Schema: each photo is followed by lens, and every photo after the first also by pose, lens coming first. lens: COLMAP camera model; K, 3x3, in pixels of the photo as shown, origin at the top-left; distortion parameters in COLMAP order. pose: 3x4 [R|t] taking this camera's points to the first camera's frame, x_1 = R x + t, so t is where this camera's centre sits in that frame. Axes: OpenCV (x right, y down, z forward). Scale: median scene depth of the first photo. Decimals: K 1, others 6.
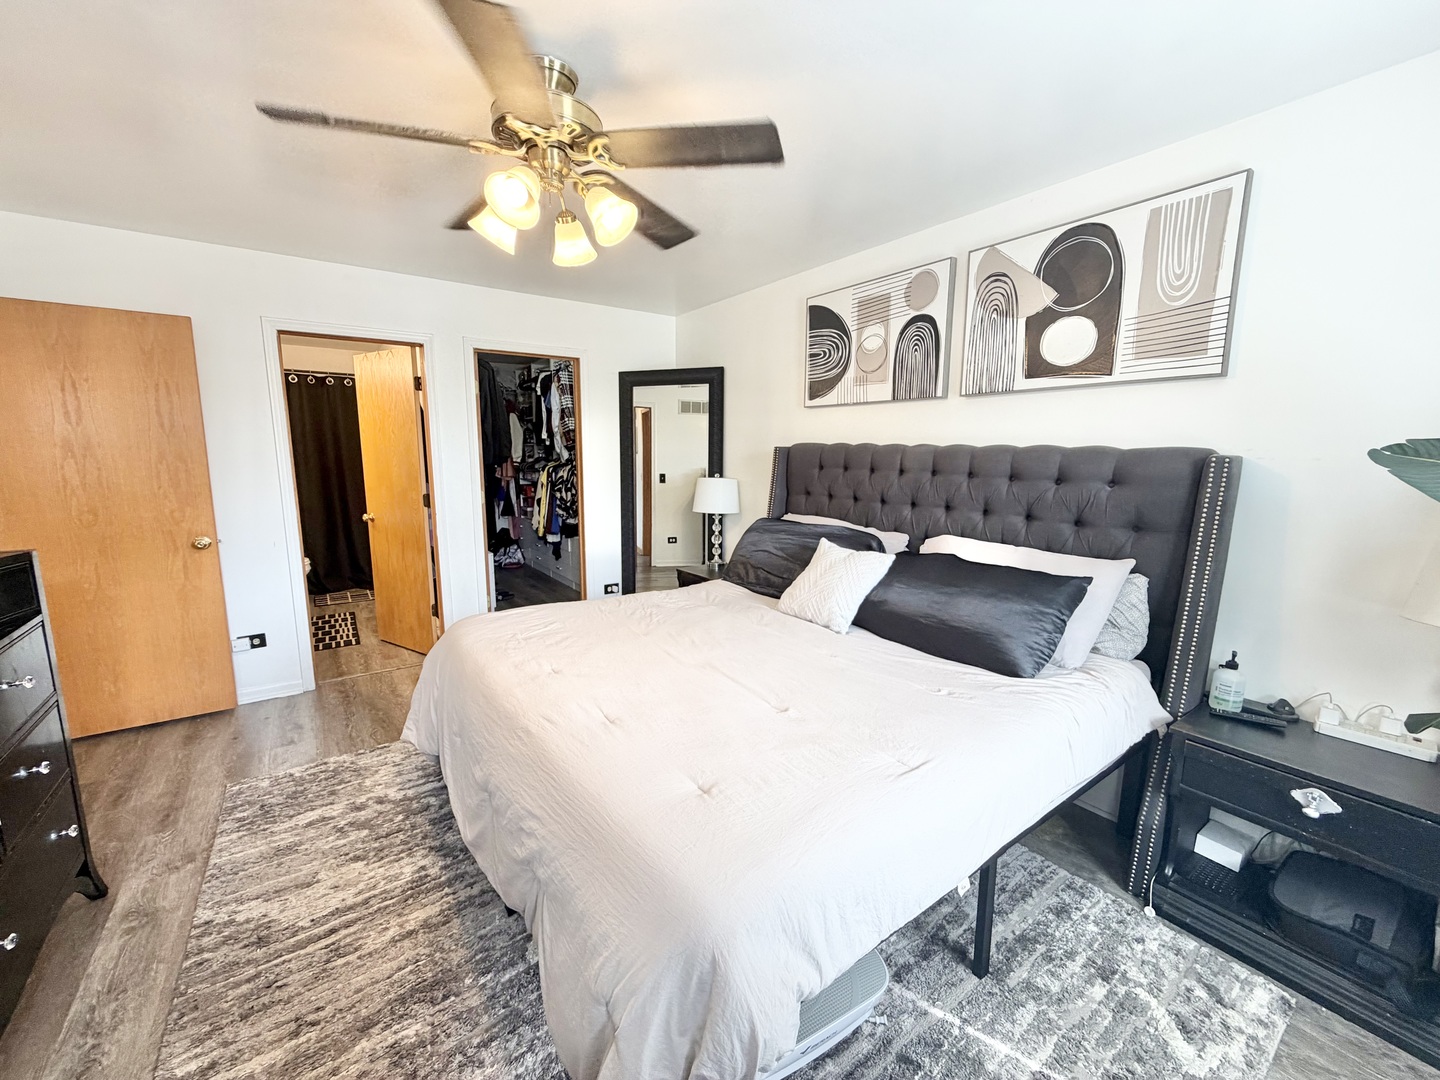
lens RADIAL K [[571.2, 0, 719.3], [0, 571.2, 541.4], [0, 0, 1]] dist [0.000285, -0.000708]
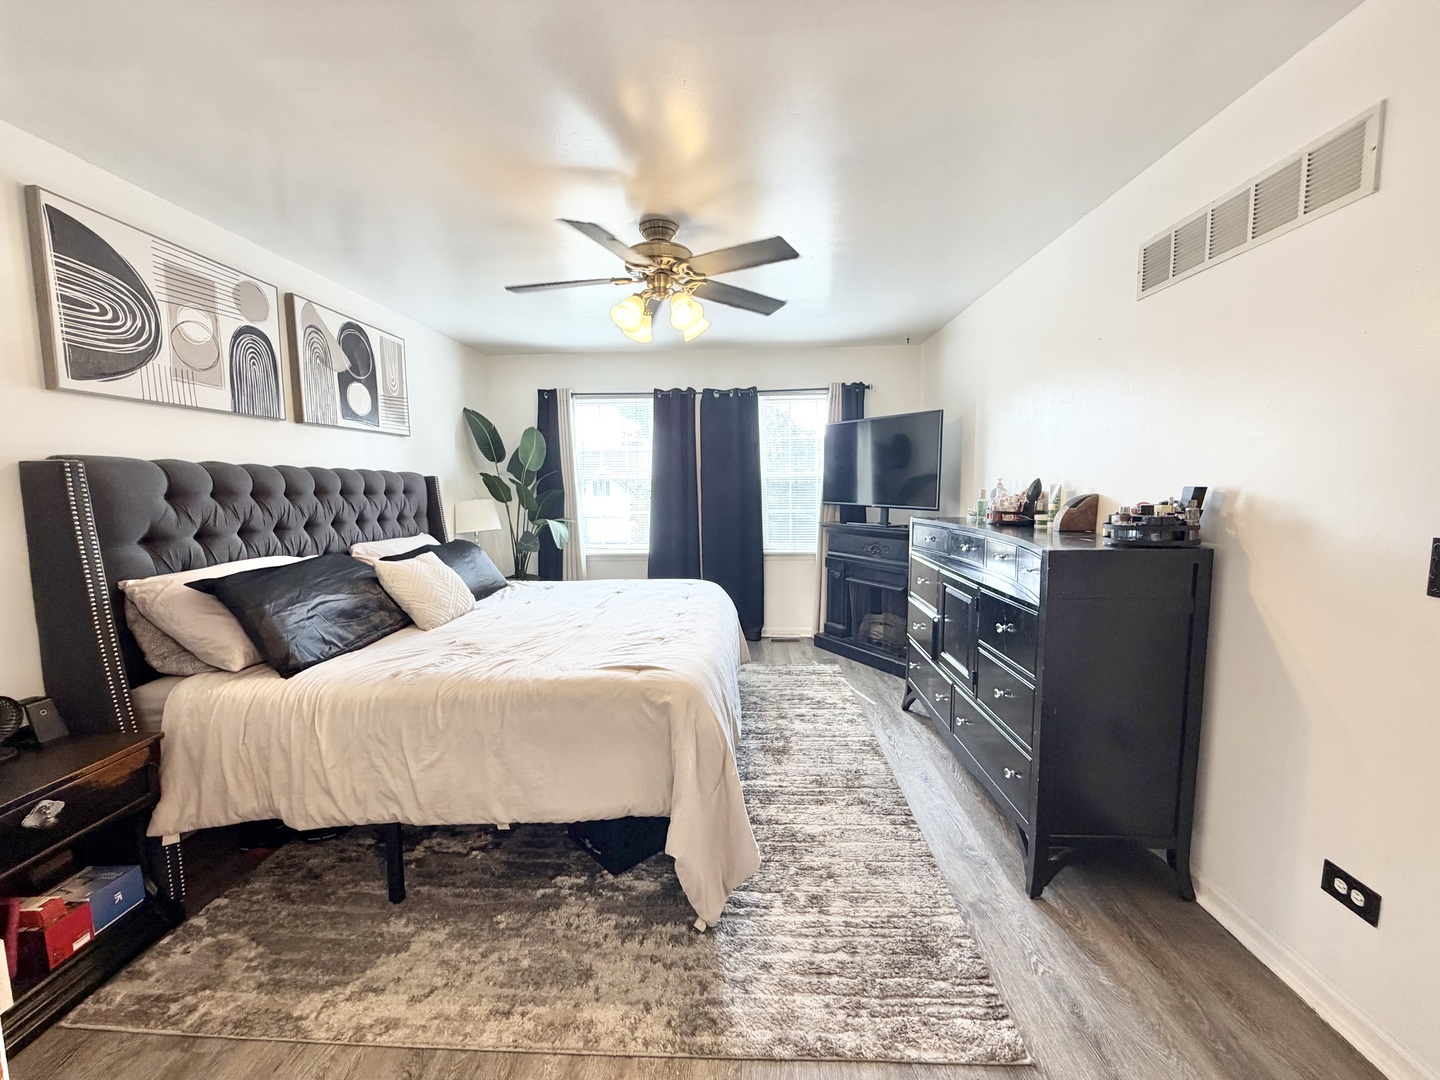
lens RADIAL K [[571.2, 0, 714.8], [0, 571.2, 536.9], [0, 0, 1]] dist [0.000285, -0.000708]
pose [[-0.781801, -0.055276, 0.621073, -0.843227], [0.108306, 0.968883, 0.222567, -0.192993], [-0.614049, 0.241270, -0.751487, 1.333384]]
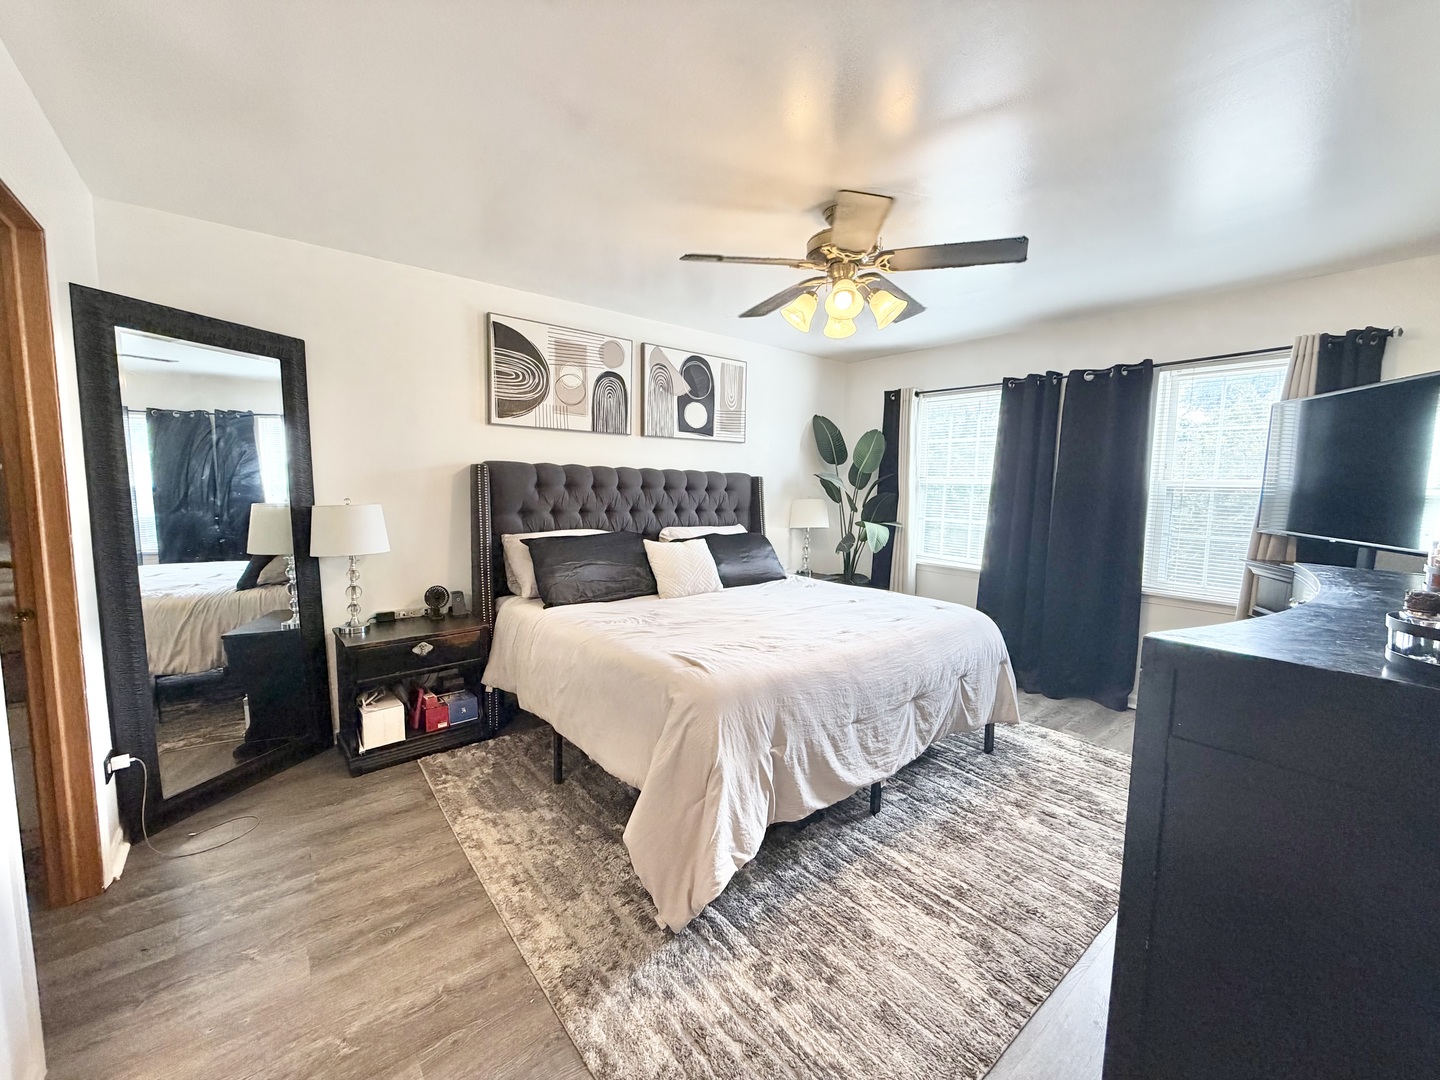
lens RADIAL K [[571.2, 0, 719.1], [0, 571.2, 538.9], [0, 0, 1]] dist [0.000285, -0.000708]
pose [[-0.055585, -0.104771, 0.992942, -1.058119], [0.142524, 0.983463, 0.111749, -0.123573], [-0.988229, 0.147730, -0.039733, 0.869141]]
